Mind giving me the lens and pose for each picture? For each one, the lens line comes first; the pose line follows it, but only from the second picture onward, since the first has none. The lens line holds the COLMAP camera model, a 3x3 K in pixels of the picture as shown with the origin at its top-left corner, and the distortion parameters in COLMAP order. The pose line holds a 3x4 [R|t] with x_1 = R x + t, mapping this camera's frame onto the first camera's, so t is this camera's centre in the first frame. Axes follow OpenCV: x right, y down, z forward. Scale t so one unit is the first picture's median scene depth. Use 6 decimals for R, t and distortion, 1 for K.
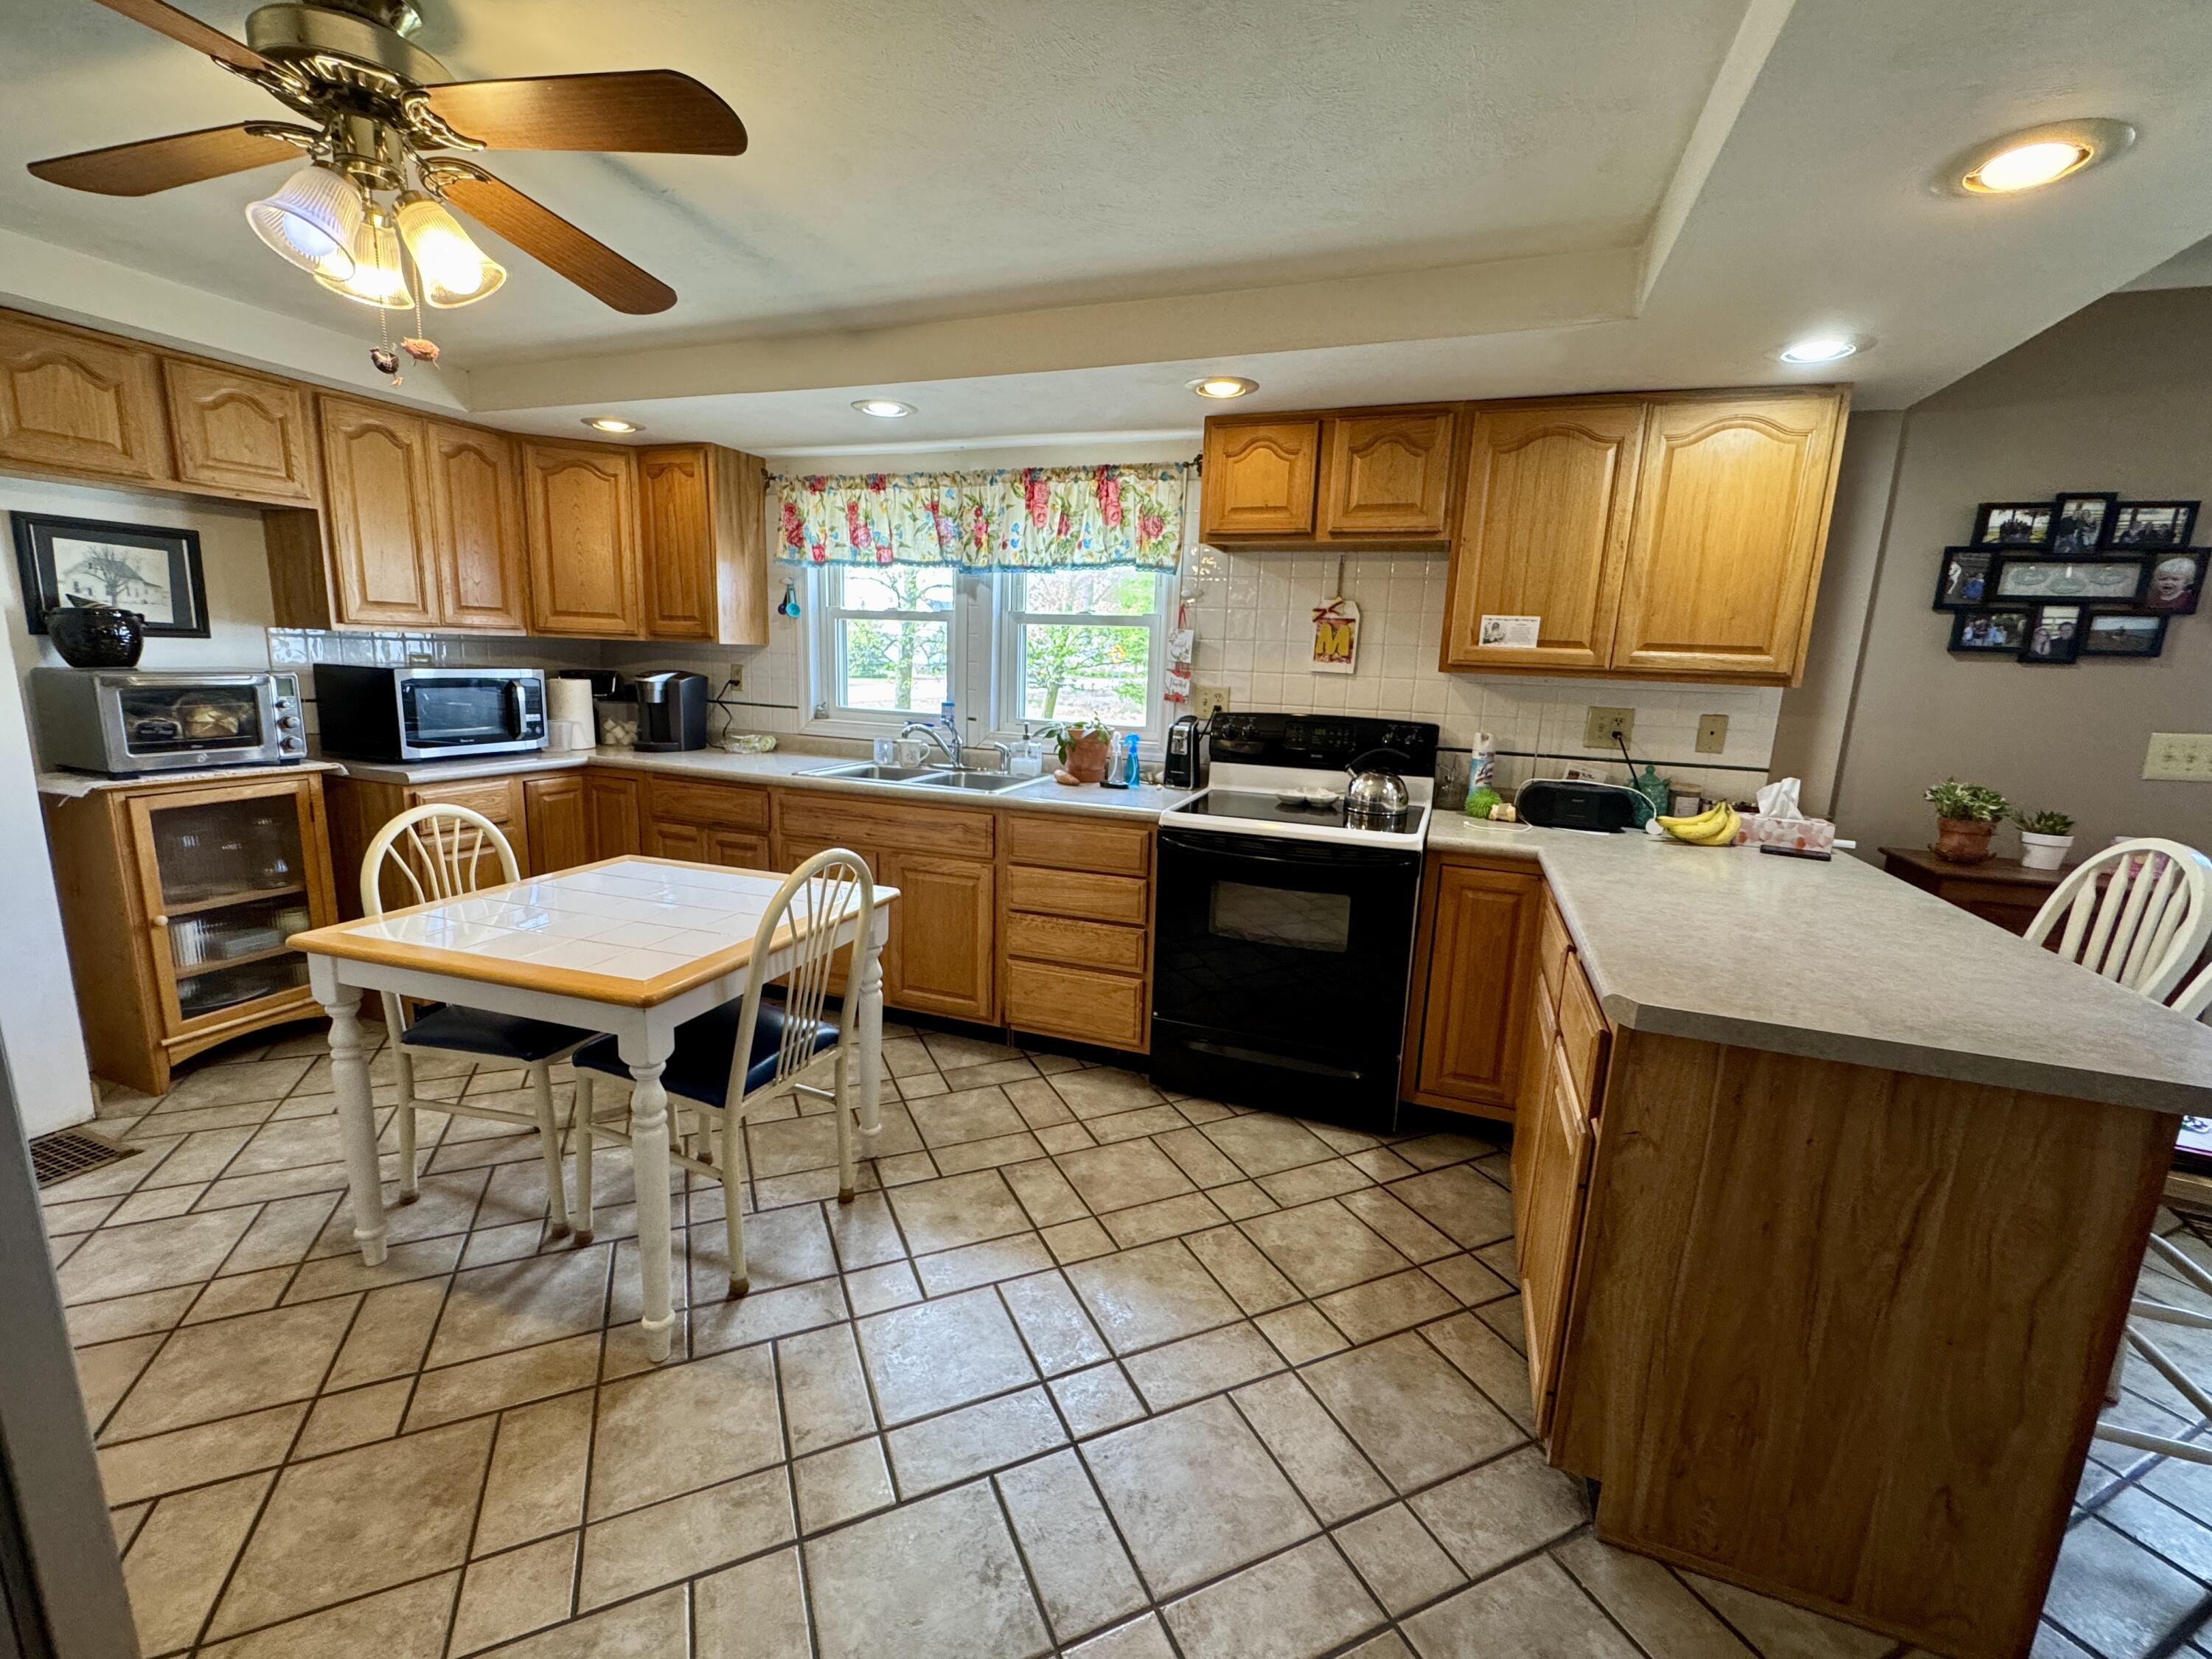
lens RADIAL K [[920.5, 0, 1102.9], [0, 920.5, 826.5], [0, 0, 1]] dist [-0.002064, -0.000001]
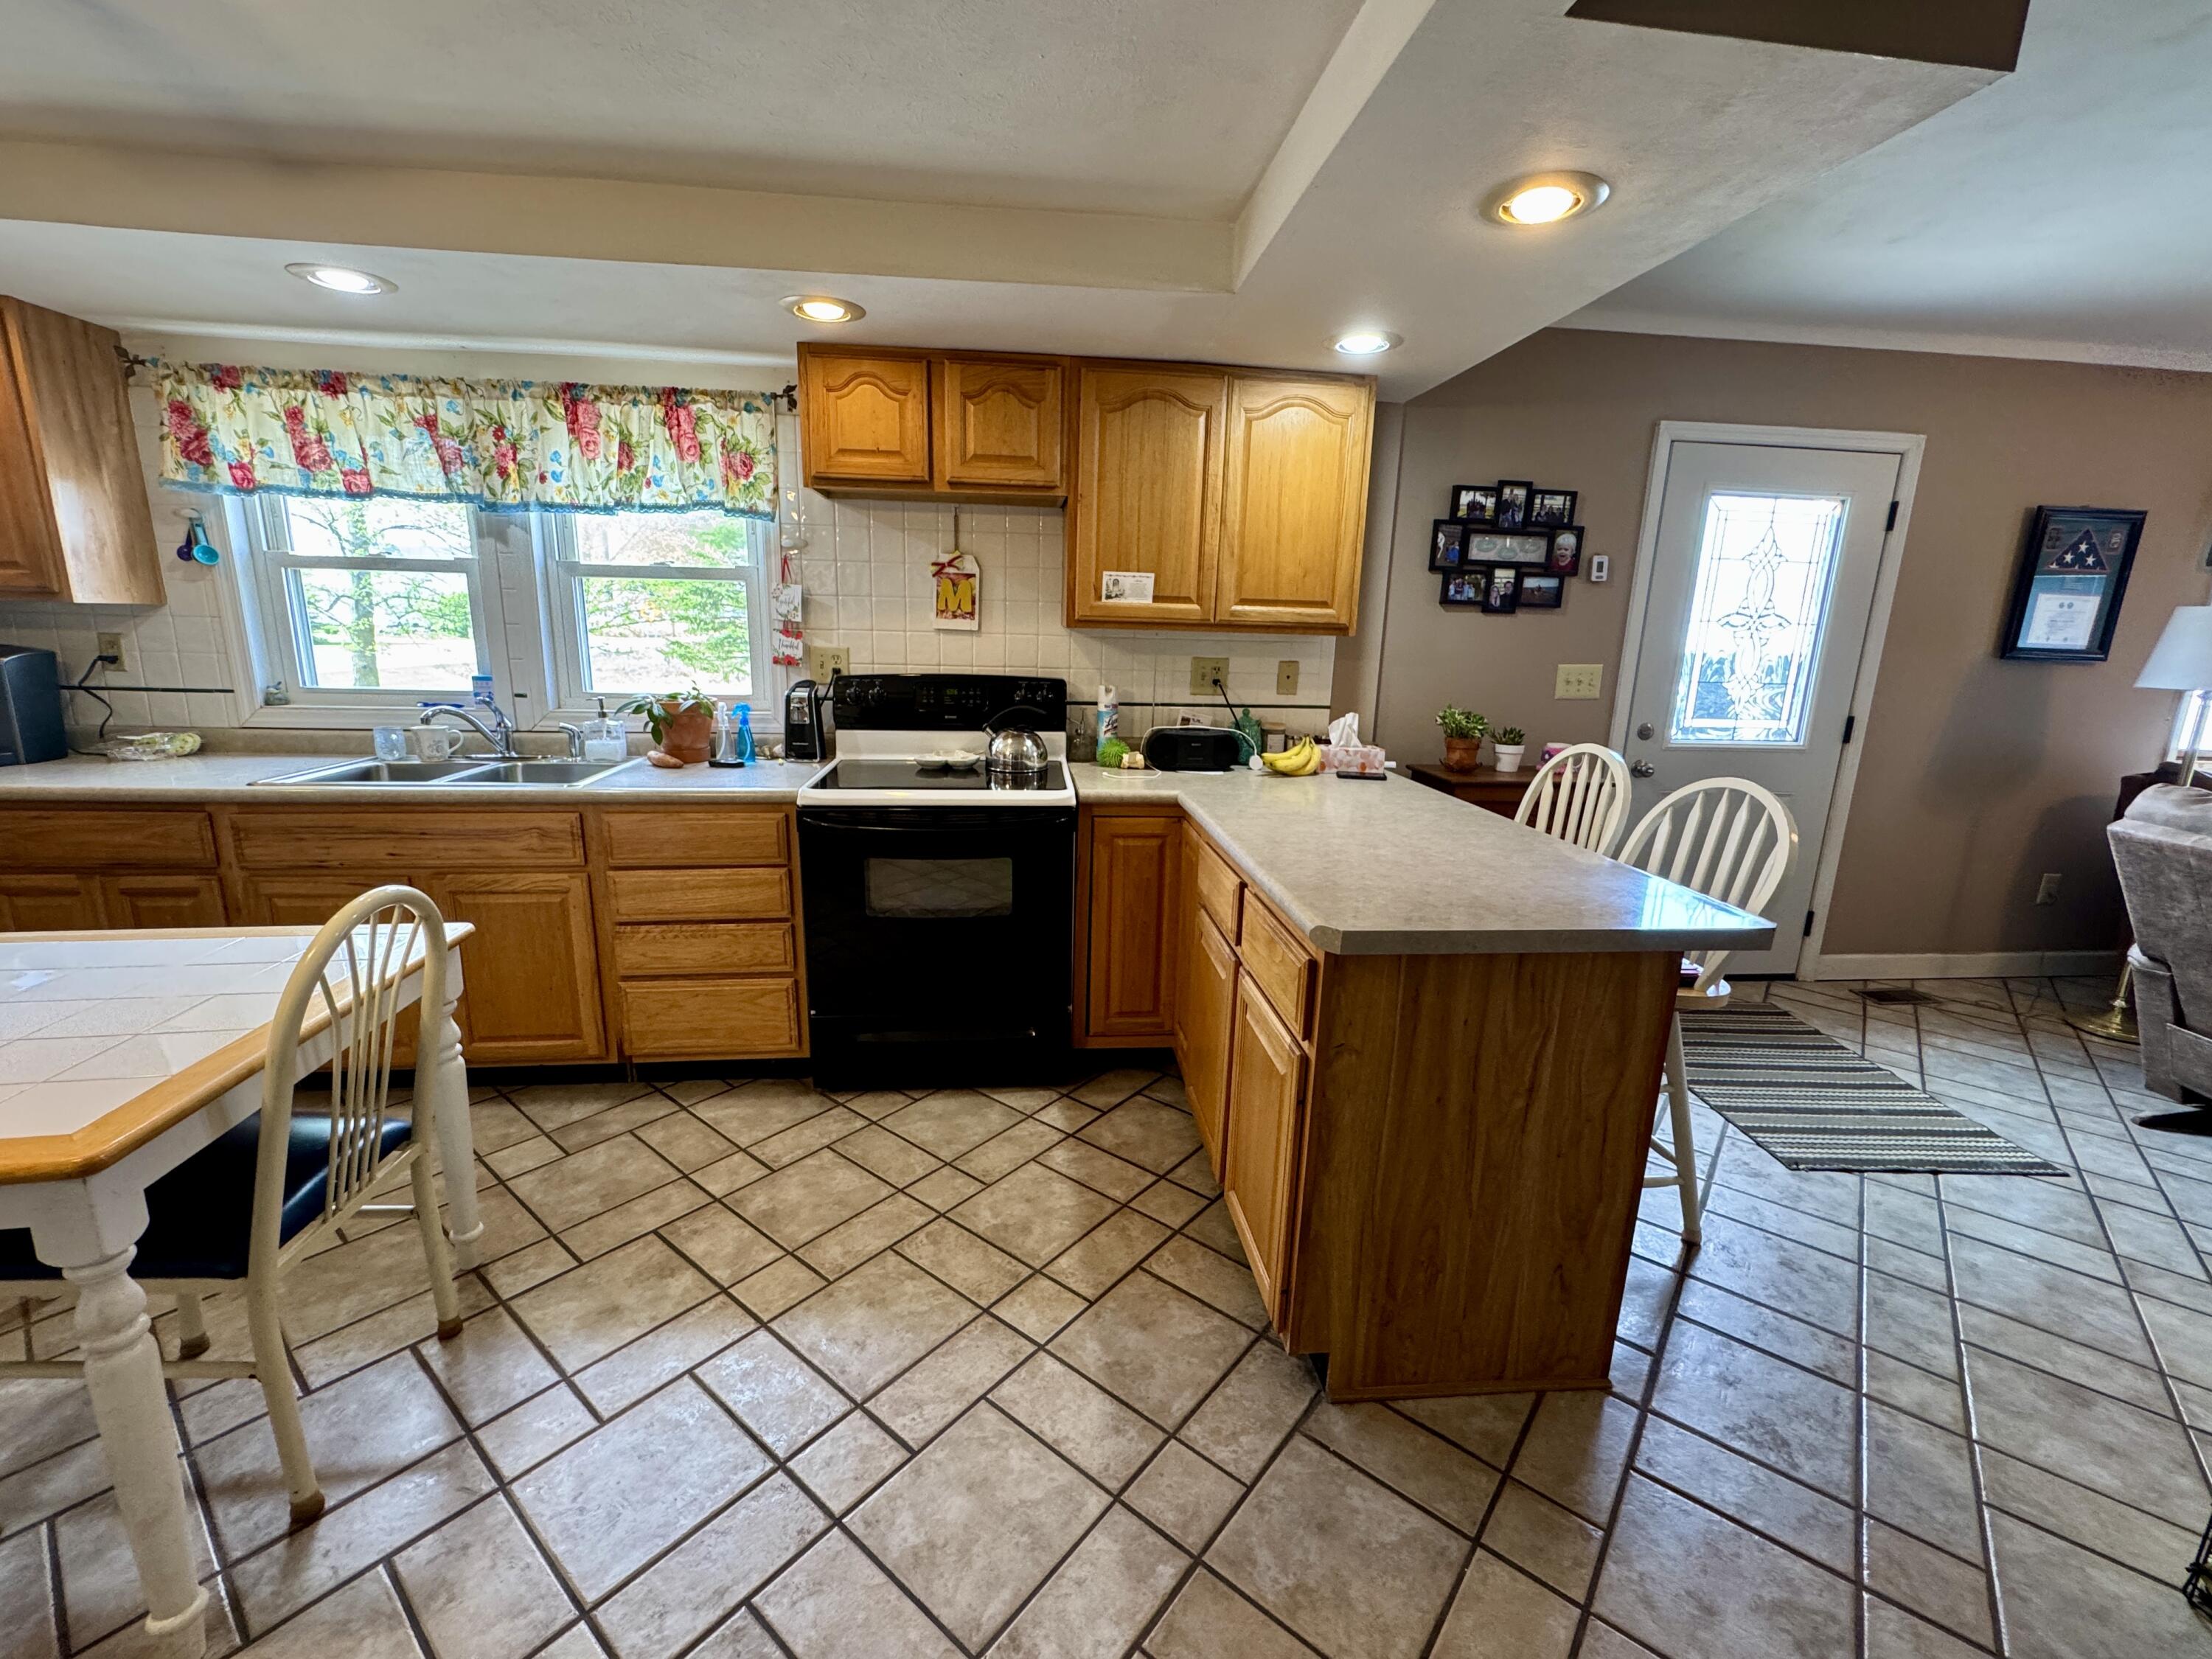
lens RADIAL K [[920.5, 0, 1102.9], [0, 920.5, 826.5], [0, 0, 1]] dist [-0.002064, -0.000001]
pose [[0.893666, -0.110711, 0.434862, -0.064142], [0.089941, 0.993614, 0.068129, -0.015178], [-0.439628, -0.021773, 0.897916, 0.064334]]
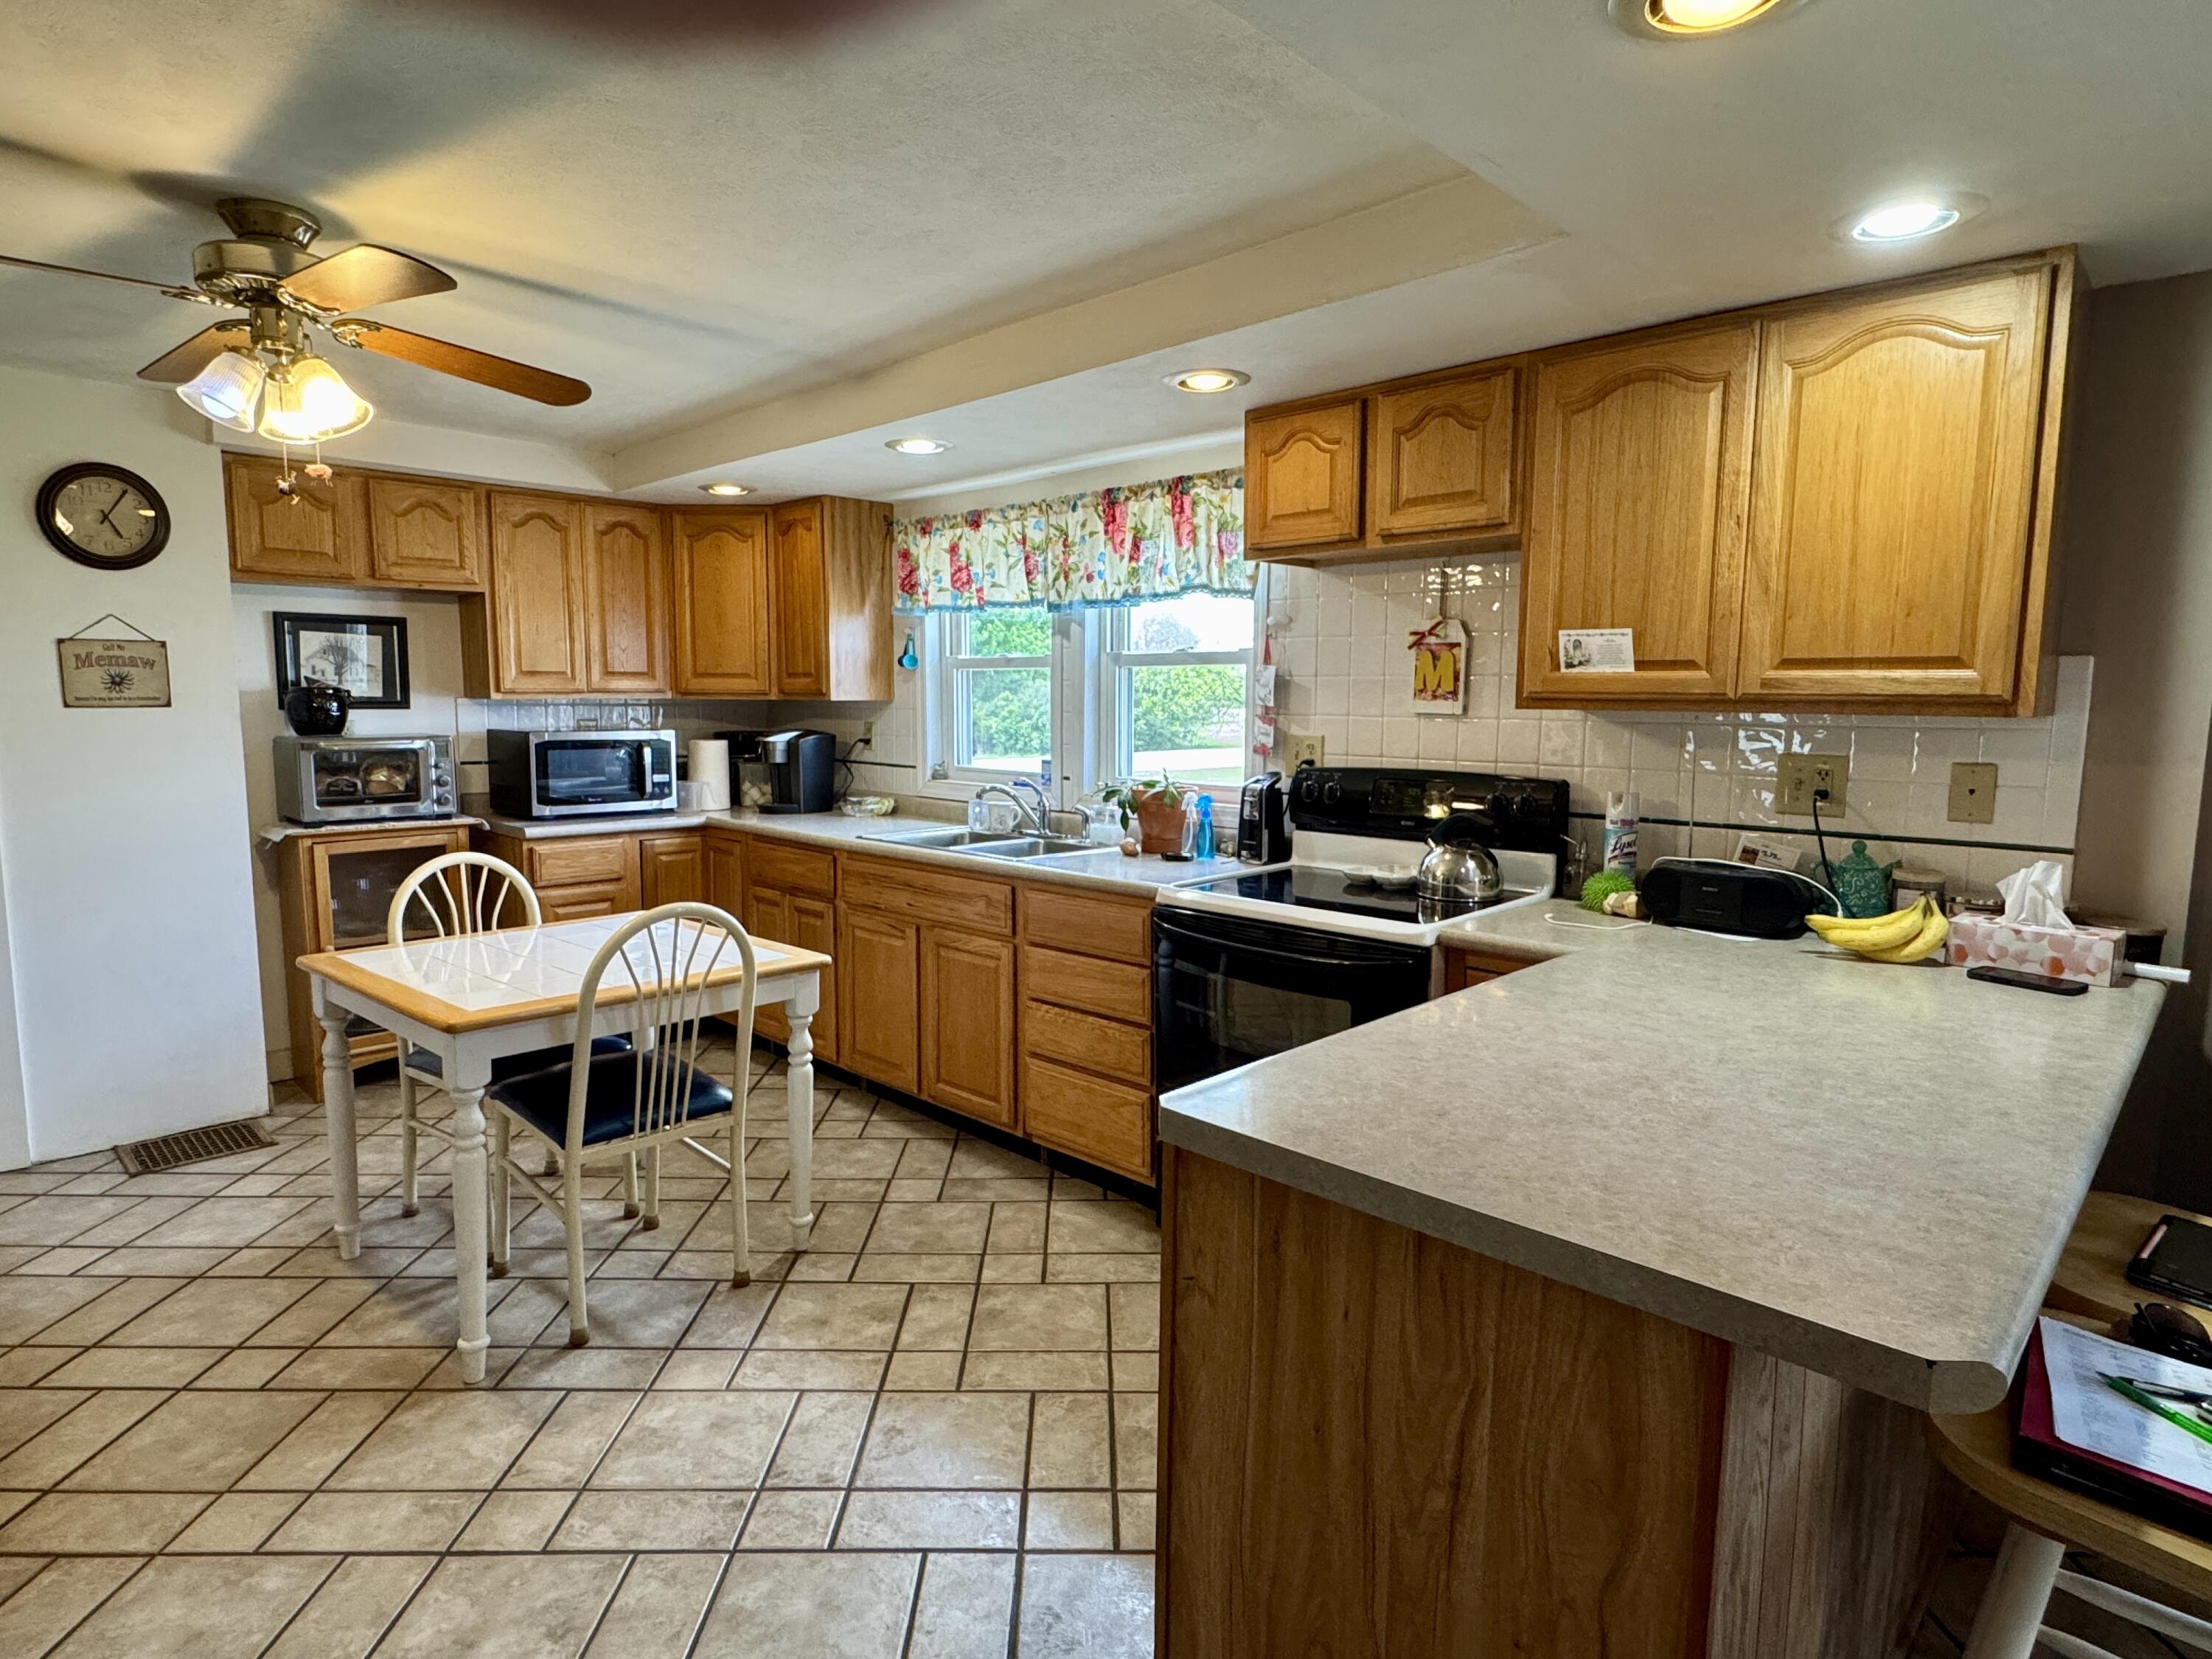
lens RADIAL K [[1198.6, 0, 1097.4], [0, 1198.6, 830.4], [0, 0, 1]] dist [-0.000458, 0.000380]
pose [[0.913439, 0.014021, -0.406735, 0.441446], [-0.047251, 0.996301, -0.071772, 0.013350], [0.404224, 0.084778, 0.910723, -0.001406]]
